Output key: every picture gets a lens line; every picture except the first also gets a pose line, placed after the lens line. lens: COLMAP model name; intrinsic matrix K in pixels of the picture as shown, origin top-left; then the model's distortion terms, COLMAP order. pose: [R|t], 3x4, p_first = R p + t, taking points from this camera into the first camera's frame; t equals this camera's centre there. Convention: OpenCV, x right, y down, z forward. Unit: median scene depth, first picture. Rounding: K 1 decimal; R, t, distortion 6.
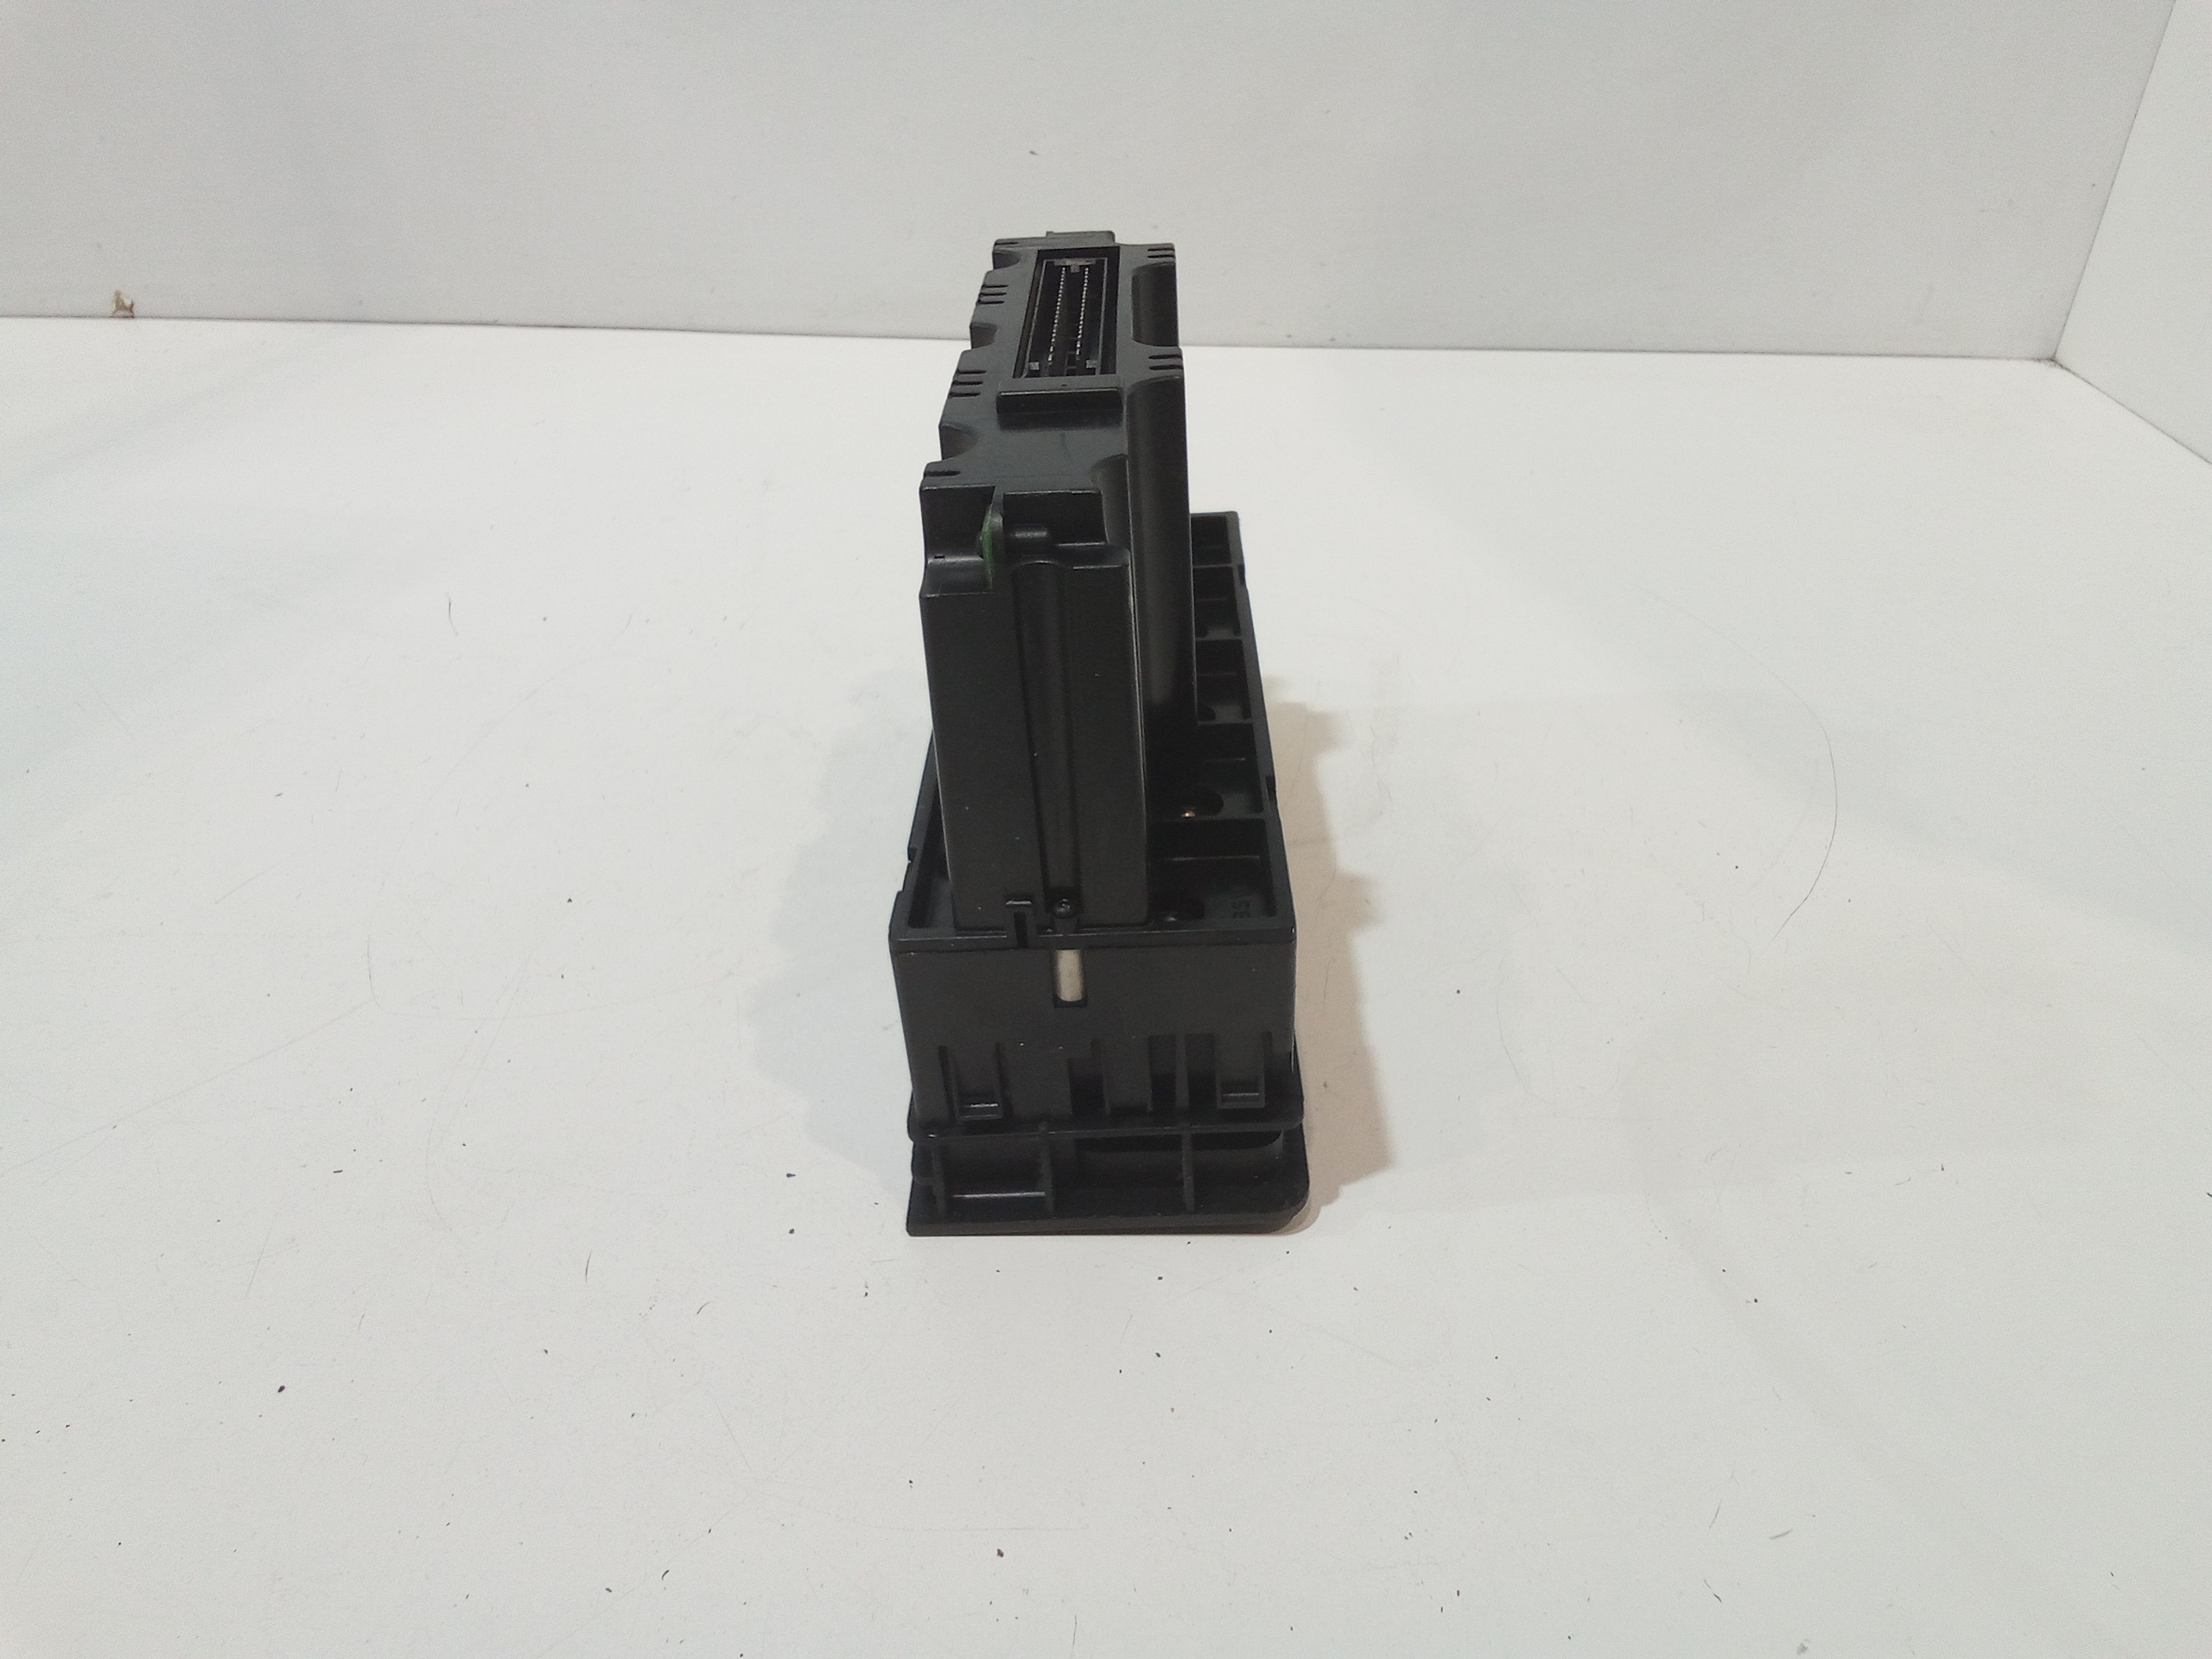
lens RADIAL K [[1506.5, 0, 1108.4], [0, 1506.5, 825.8], [0, 0, 1]] dist [0.057511, -0.070802]
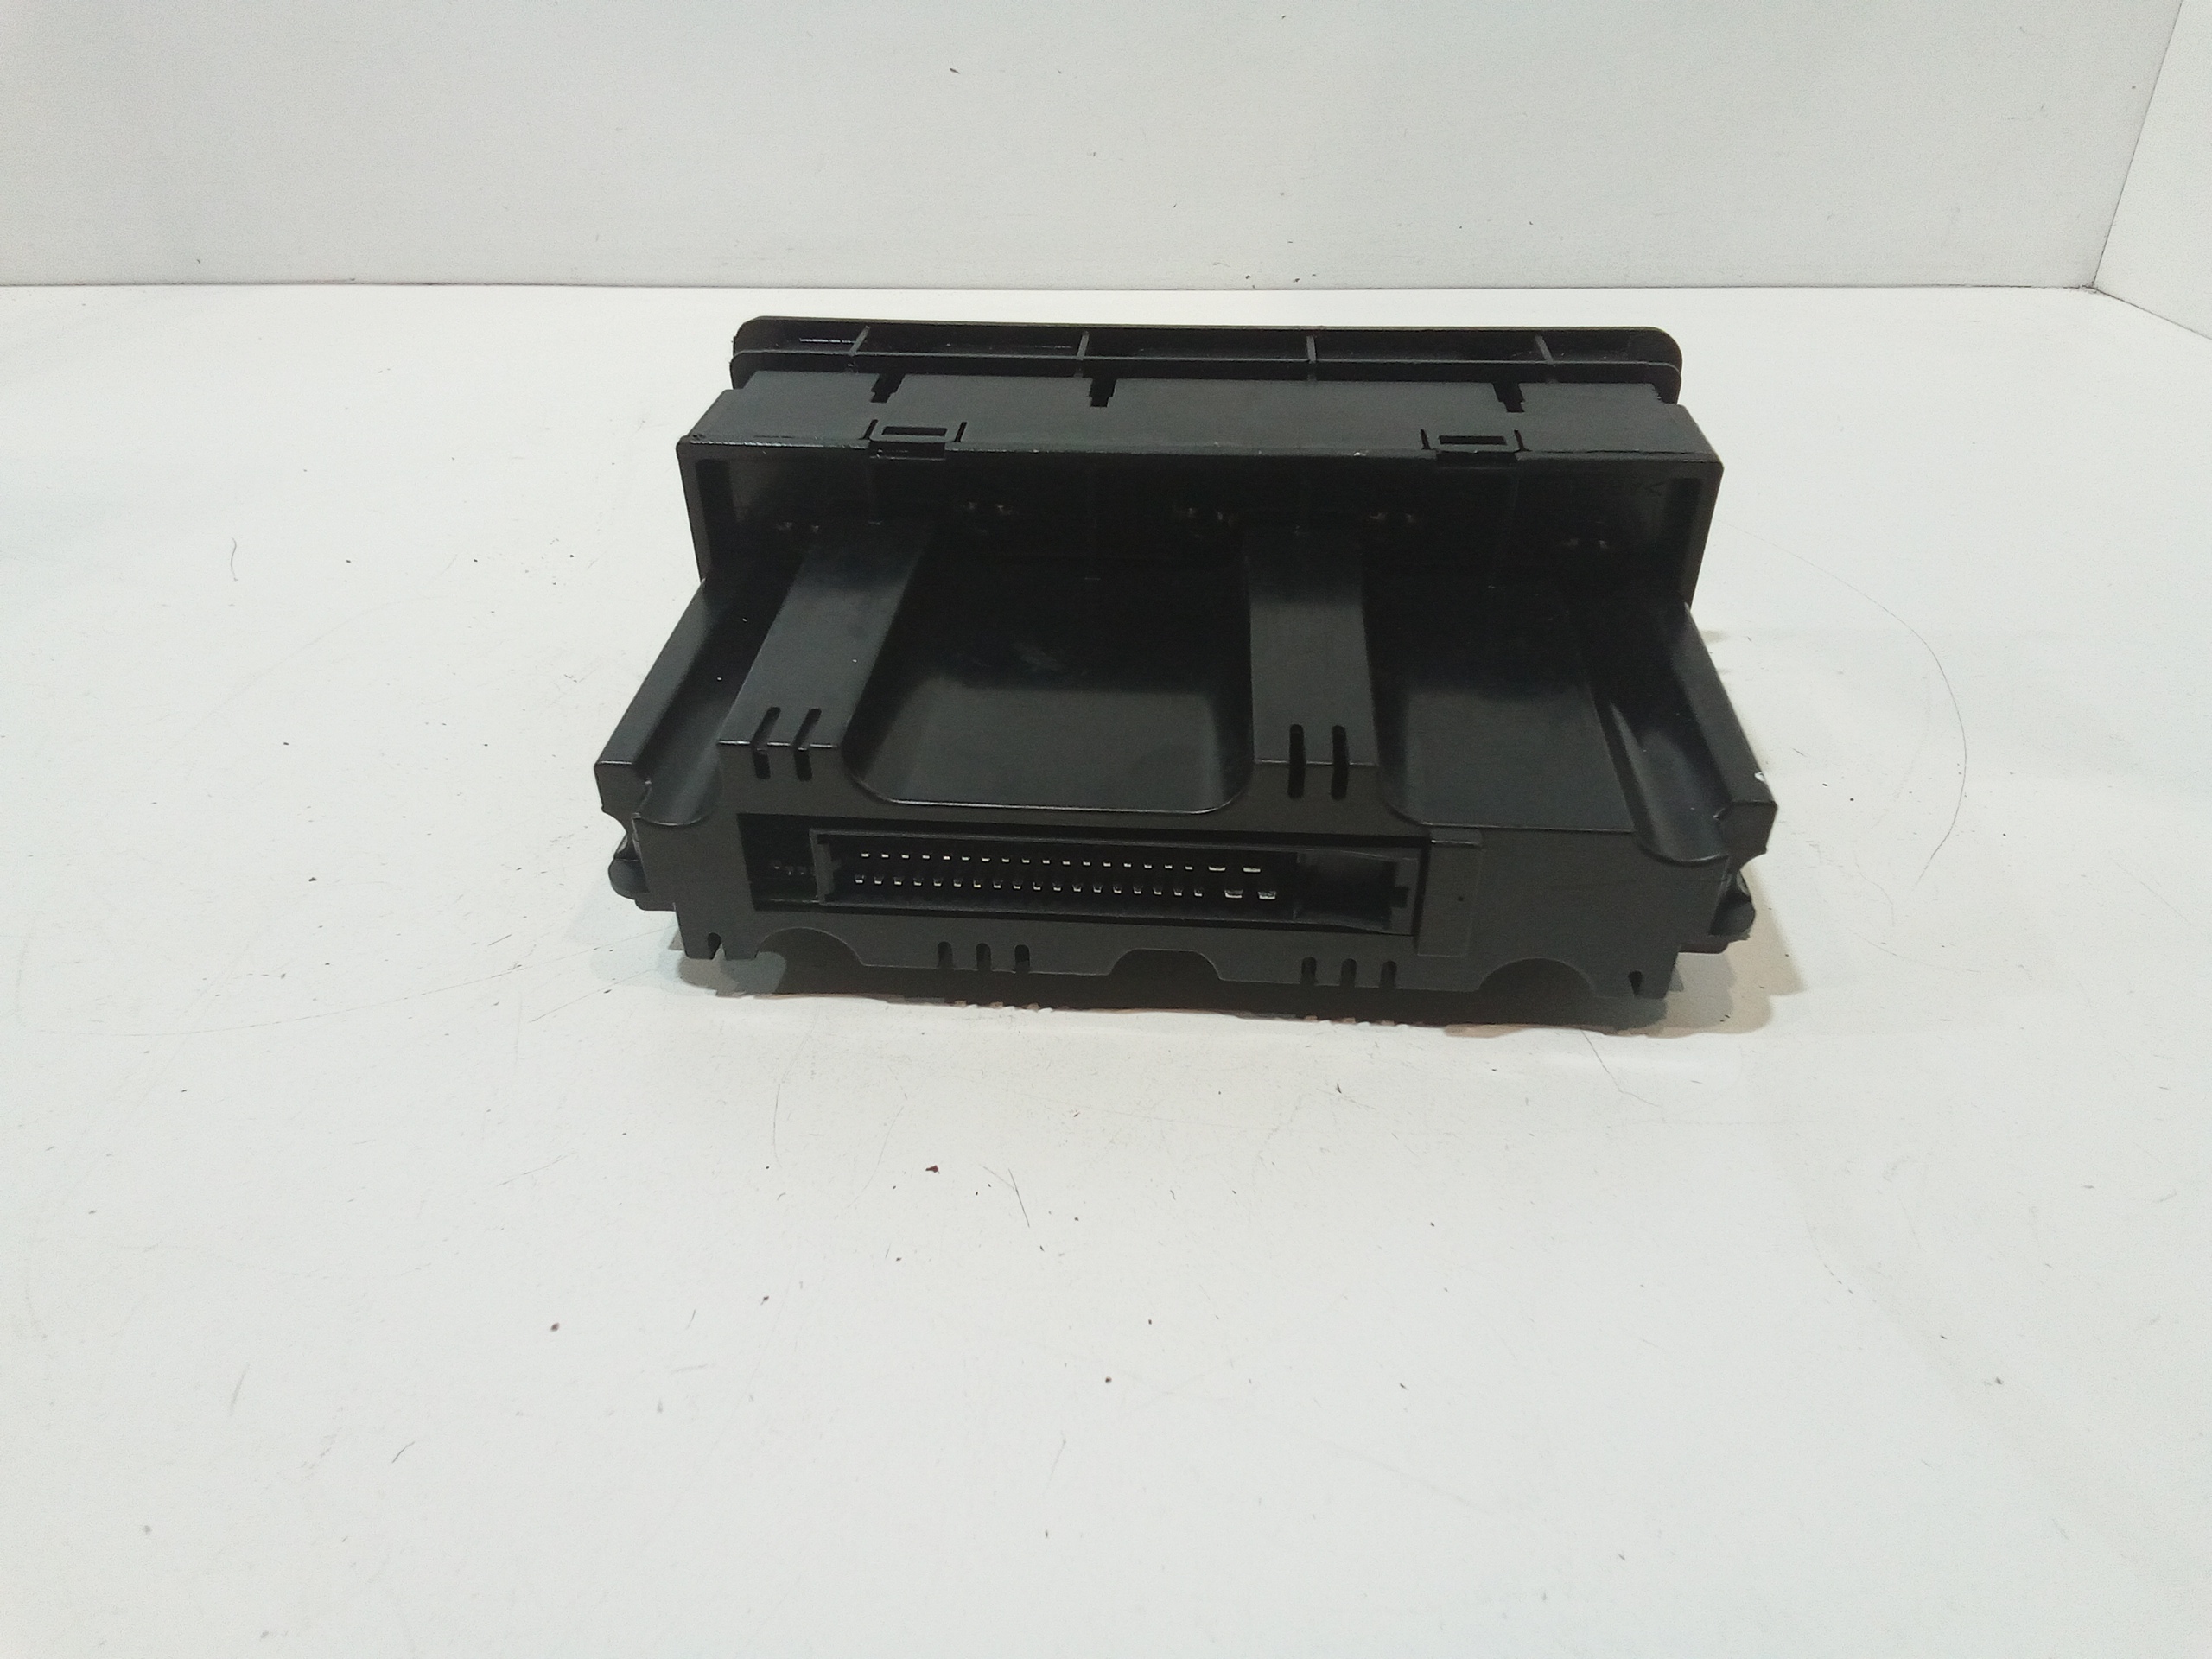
lens RADIAL K [[1506.5, 0, 1108.4], [0, 1506.5, 825.8], [0, 0, 1]] dist [0.057511, -0.070802]
pose [[0.999431, -0.027304, 0.019823, 0.010176], [0.027992, 0.998985, -0.035296, 0.029684], [-0.018839, 0.035831, 0.999180, 0.121093]]
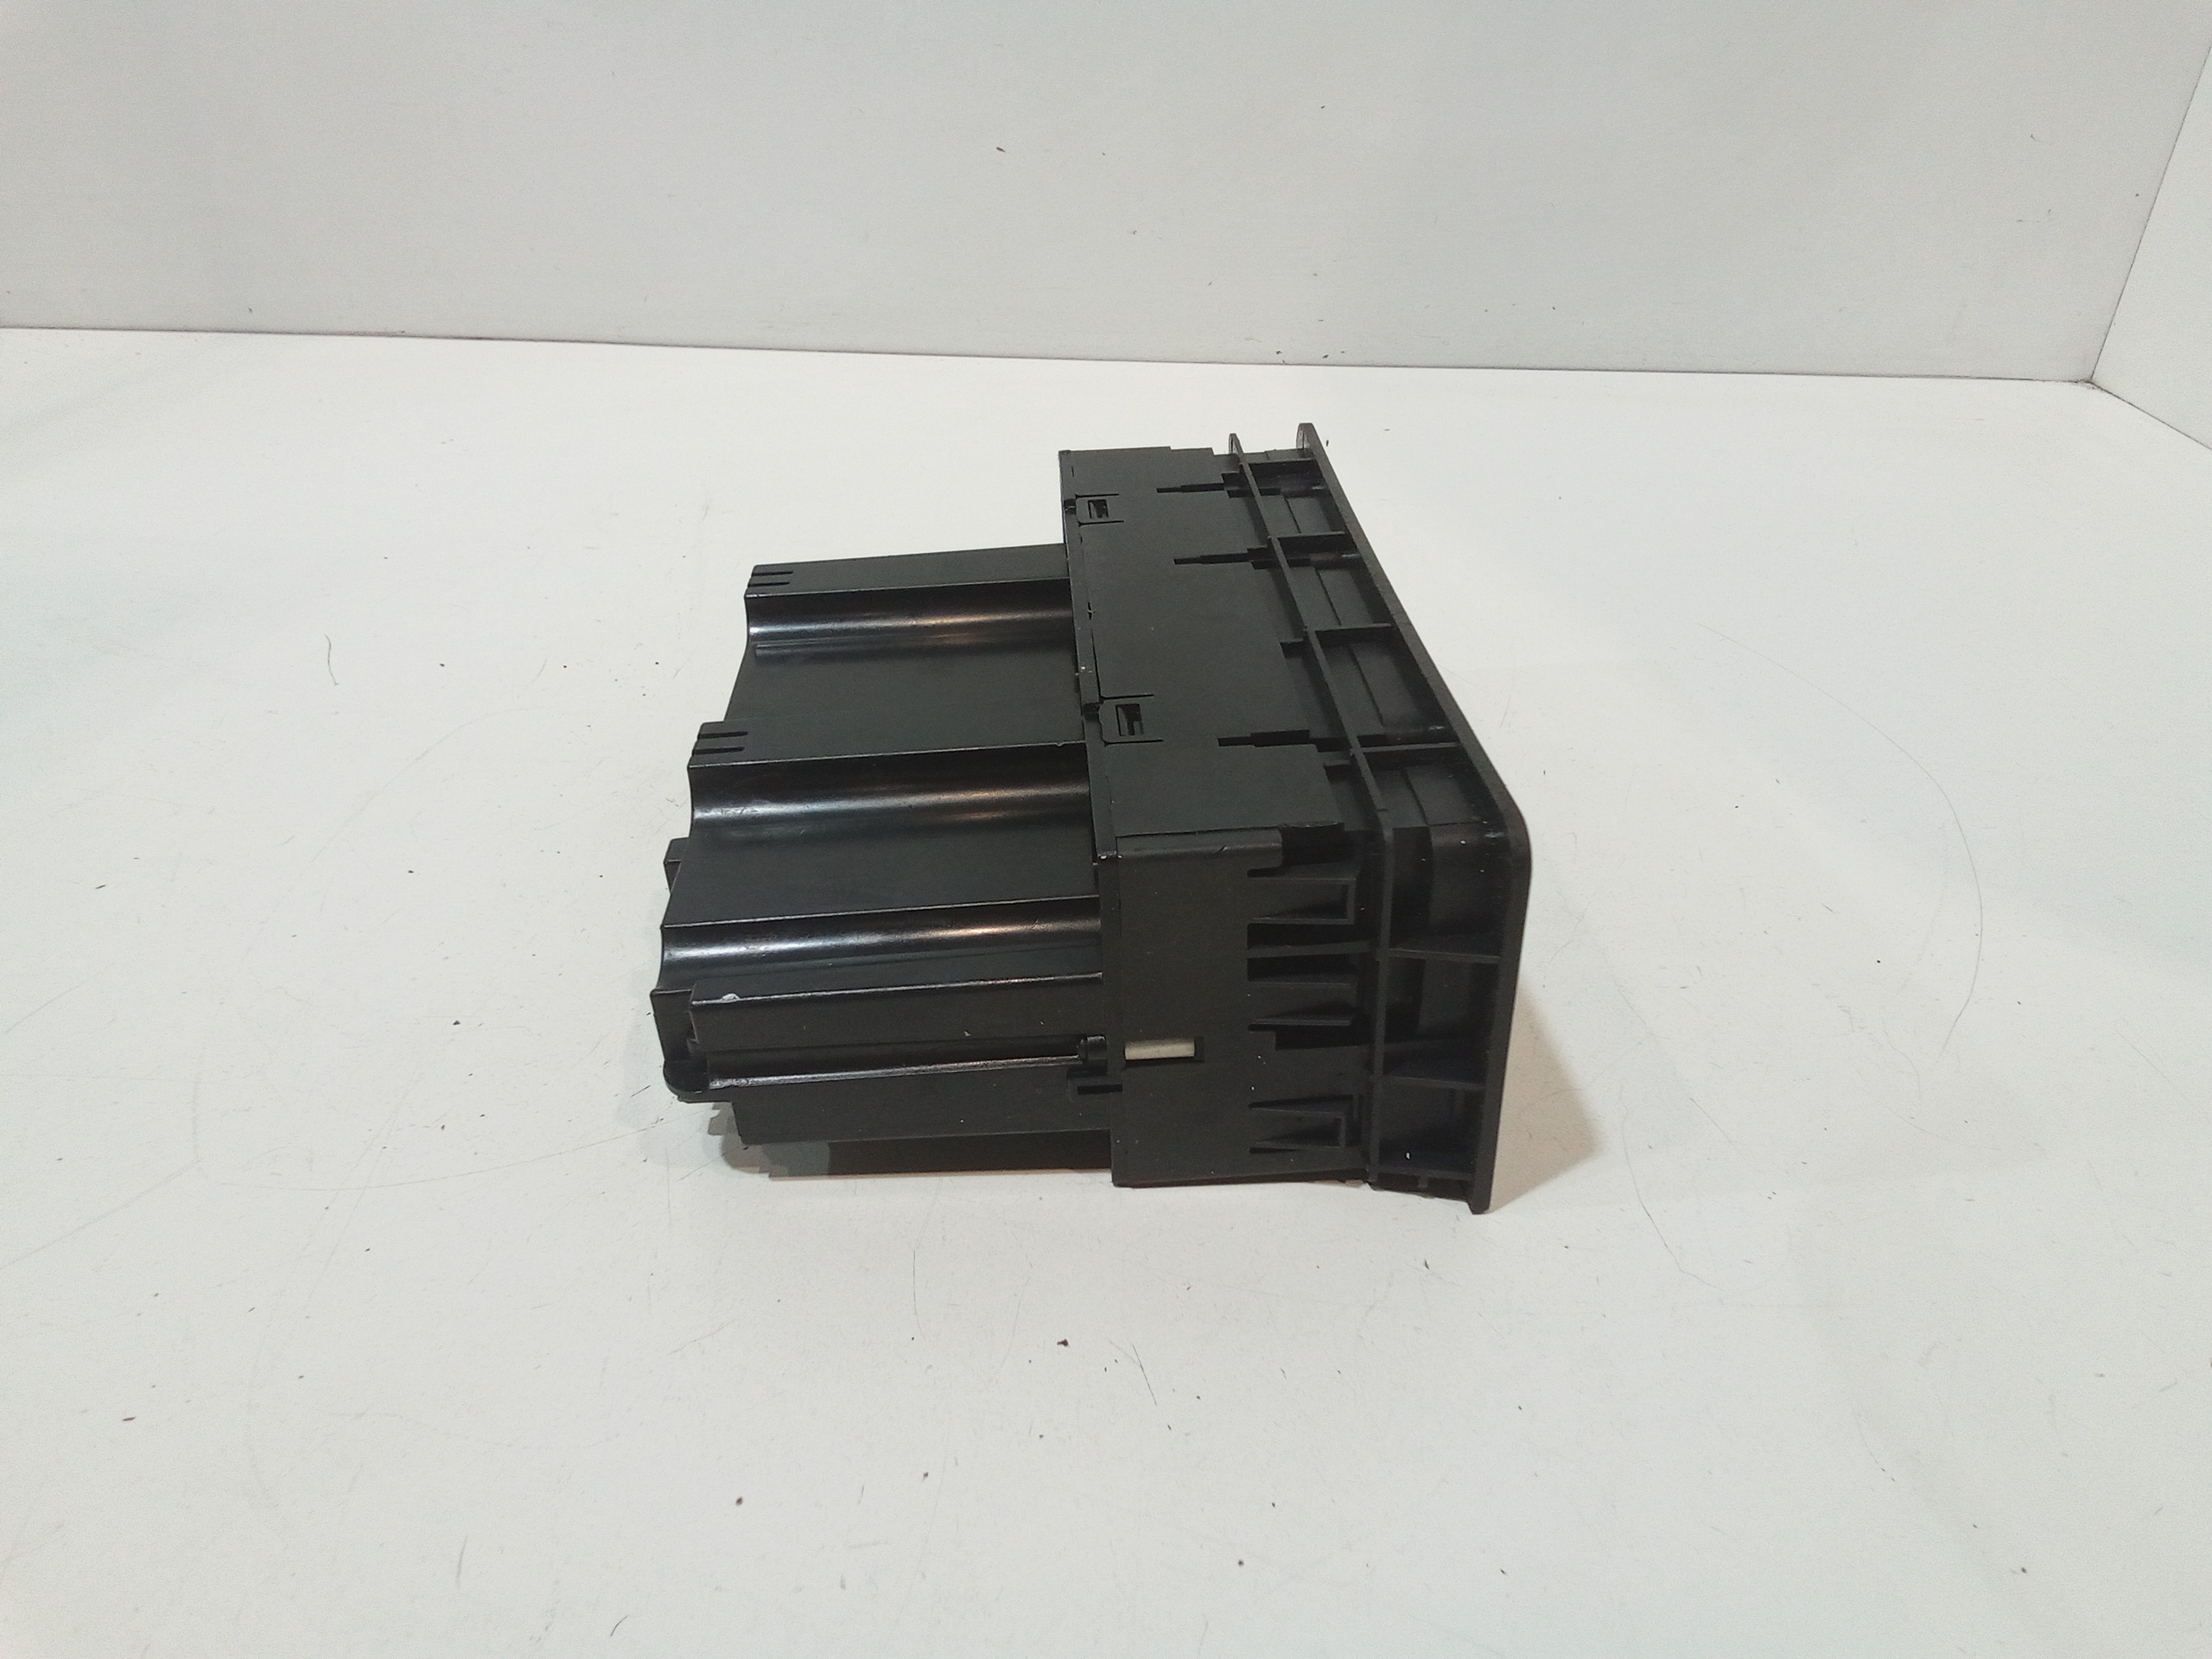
lens RADIAL K [[1506.5, 0, 1108.4], [0, 1506.5, 825.8], [0, 0, 1]] dist [0.057511, -0.070802]
pose [[0.999297, -0.006785, 0.036876, -0.020746], [0.007584, 0.999739, -0.021569, -0.017155], [-0.036720, 0.021833, 0.999087, 0.092201]]
